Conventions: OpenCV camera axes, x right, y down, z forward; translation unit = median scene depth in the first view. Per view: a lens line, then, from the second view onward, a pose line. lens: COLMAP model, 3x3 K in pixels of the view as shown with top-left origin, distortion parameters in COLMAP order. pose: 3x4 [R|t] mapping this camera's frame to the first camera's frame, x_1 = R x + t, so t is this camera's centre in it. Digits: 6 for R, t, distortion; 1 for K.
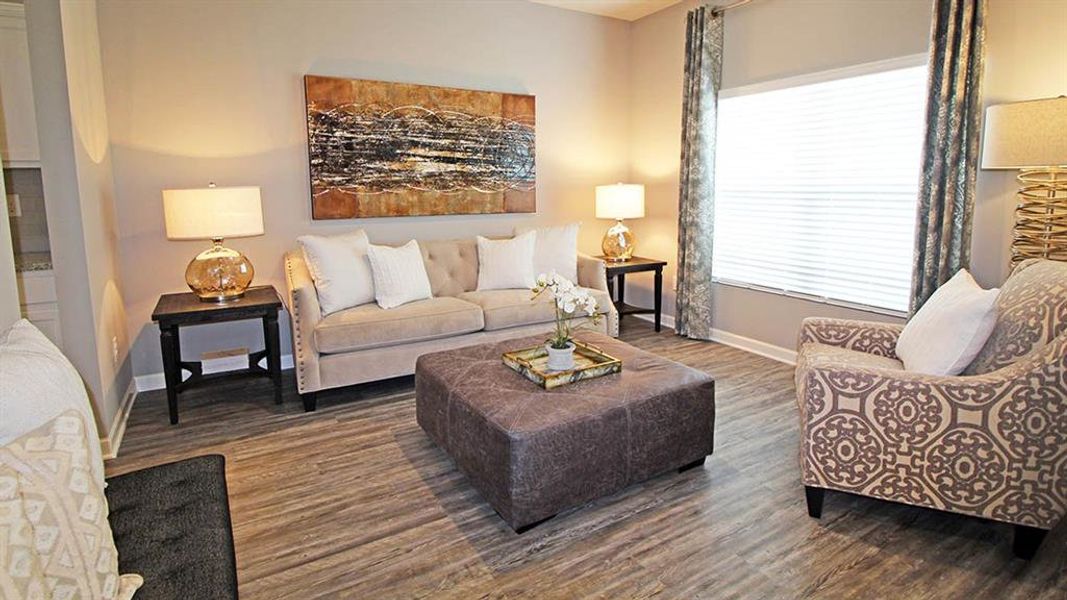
lens RADIAL K [[527.8, 0, 526.4], [0, 527.8, 255.8], [0, 0, 1]] dist [-0.001222, 0.000075]
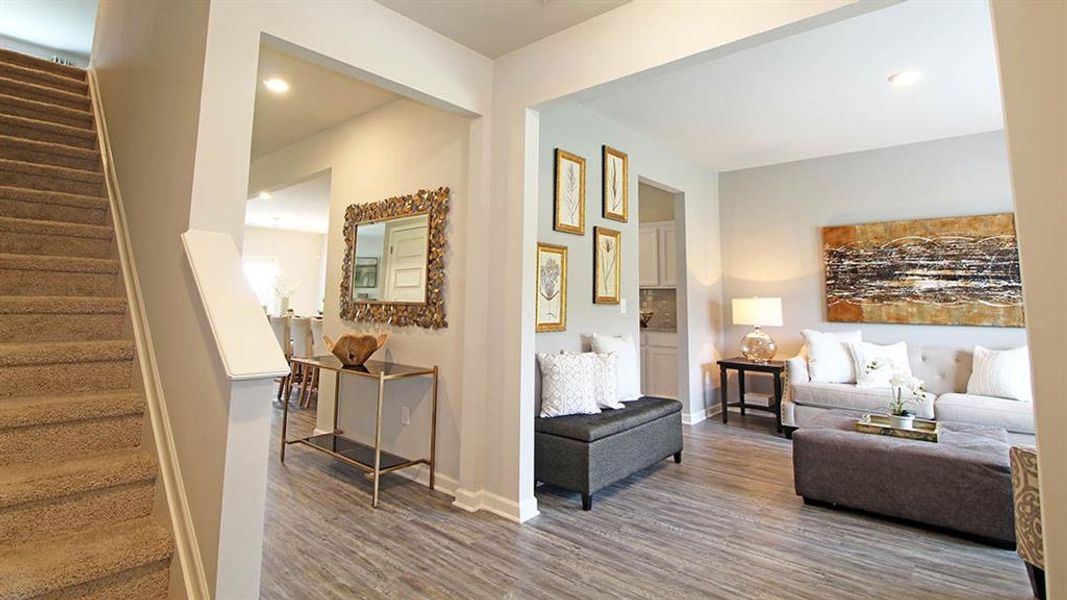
lens RADIAL K [[527.8, 0, 532.9], [0, 527.8, 301.2], [0, 0, 1]] dist [-0.001222, 0.000075]
pose [[0.308712, 0.006592, -0.951133, 0.706814], [-0.143958, 0.988780, -0.039872, 0.050415], [0.940198, 0.149232, 0.306198, -0.217245]]
